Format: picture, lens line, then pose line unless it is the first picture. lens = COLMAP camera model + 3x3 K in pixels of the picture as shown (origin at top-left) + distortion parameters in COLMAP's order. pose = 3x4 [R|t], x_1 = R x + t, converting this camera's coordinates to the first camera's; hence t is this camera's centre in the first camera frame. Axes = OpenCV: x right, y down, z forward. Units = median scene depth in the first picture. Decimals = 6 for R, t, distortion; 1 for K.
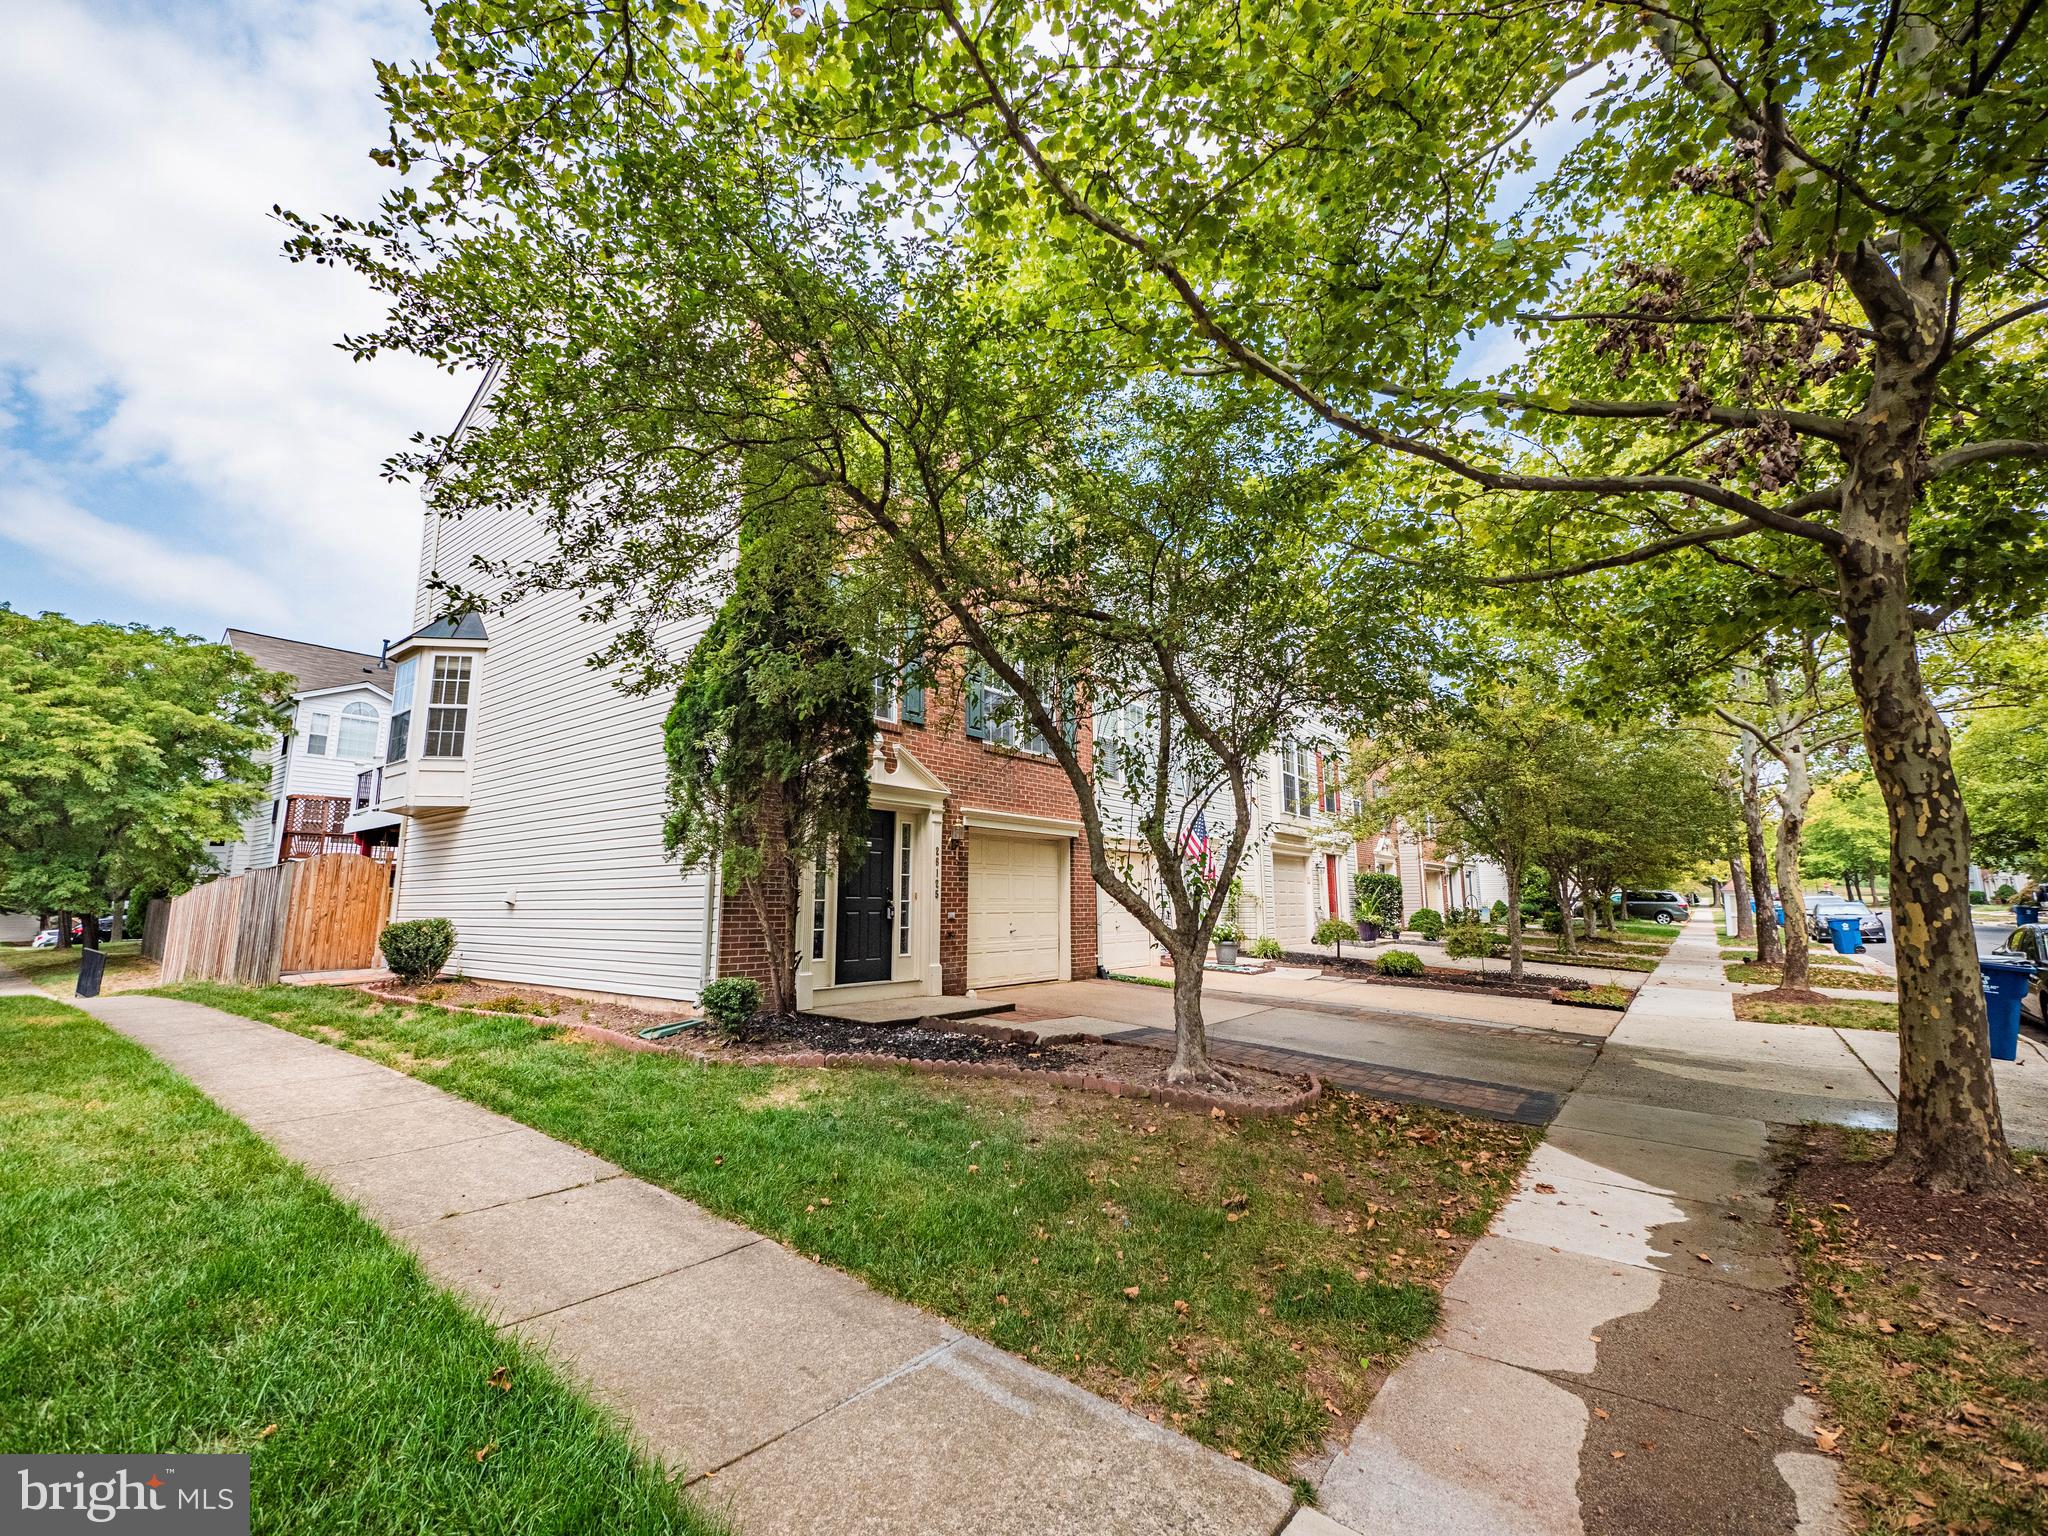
lens RADIAL K [[875.5, 0, 1025.9], [0, 875.5, 771.2], [0, 0, 1]] dist [-0.006340, -0.000043]
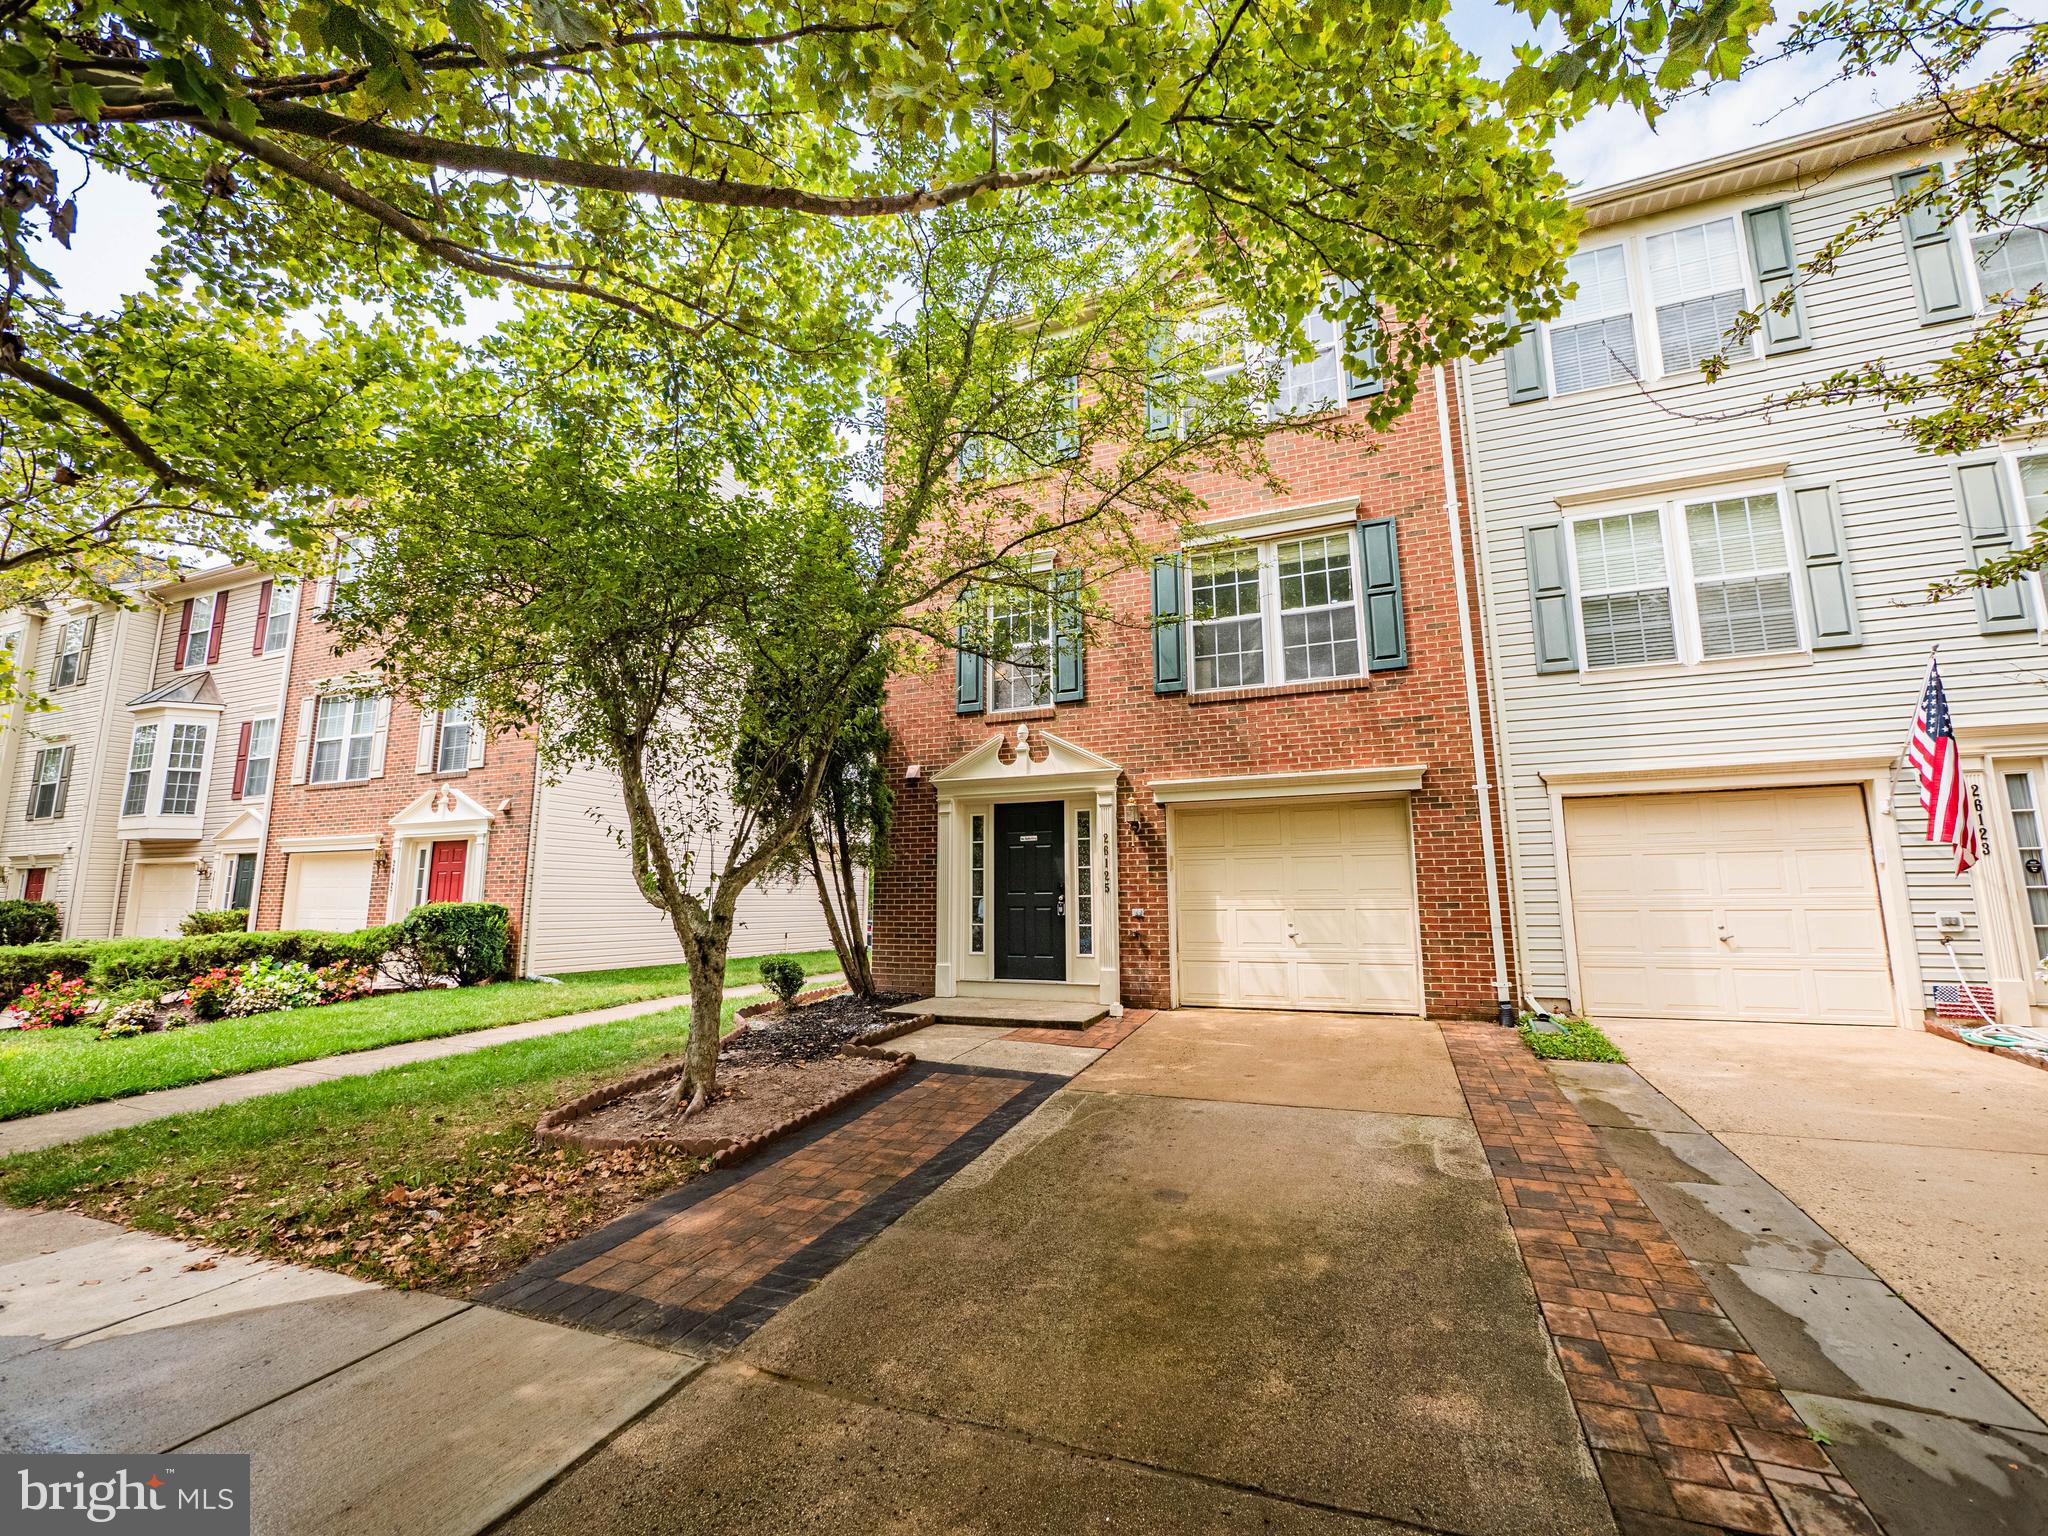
lens RADIAL K [[875.5, 0, 1025.3], [0, 875.5, 760.8], [0, 0, 1]] dist [-0.006340, -0.000043]
pose [[0.271670, -0.154538, -0.949902, 0.737973], [0.156233, 0.981012, -0.114917, 0.106410], [0.949625, -0.117186, 0.290655, 0.698473]]
